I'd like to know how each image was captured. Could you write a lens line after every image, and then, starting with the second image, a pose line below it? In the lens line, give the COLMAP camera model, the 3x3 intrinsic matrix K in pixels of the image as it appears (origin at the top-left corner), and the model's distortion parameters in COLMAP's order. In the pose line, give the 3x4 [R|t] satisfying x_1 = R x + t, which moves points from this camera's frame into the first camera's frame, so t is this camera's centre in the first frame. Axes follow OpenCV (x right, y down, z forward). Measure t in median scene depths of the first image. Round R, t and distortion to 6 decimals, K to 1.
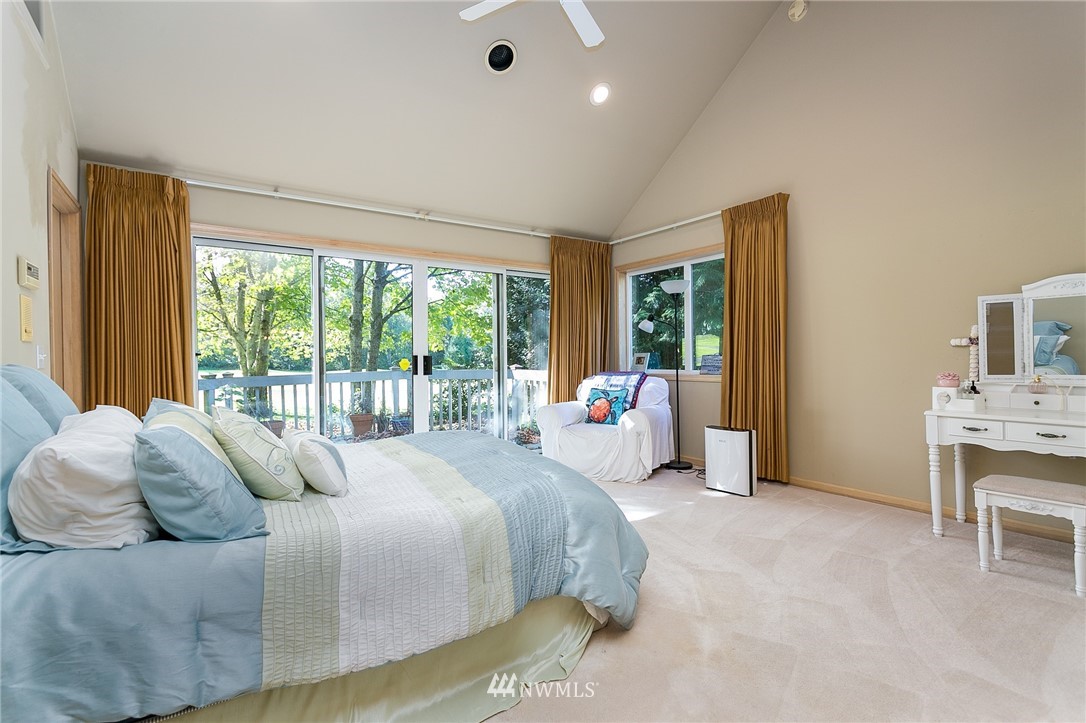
lens RADIAL K [[512.3, 0, 543.0], [0, 512.3, 361.5], [0, 0, 1]] dist [0.000514, 0.000877]
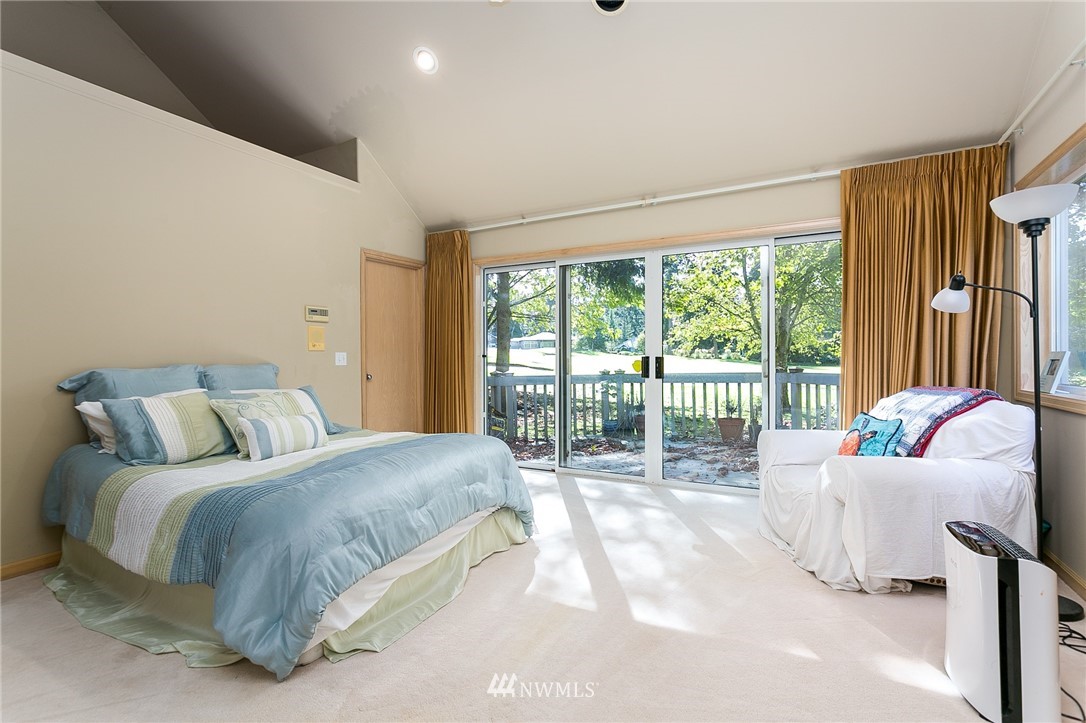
lens RADIAL K [[512.3, 0, 543.0], [0, 512.3, 361.5], [0, 0, 1]] dist [0.000514, 0.000877]
pose [[0.451102, 0.010283, -0.892413, 0.473160], [-0.003021, 0.999945, 0.009995, -0.011471], [0.892467, -0.001813, 0.451108, 0.421476]]
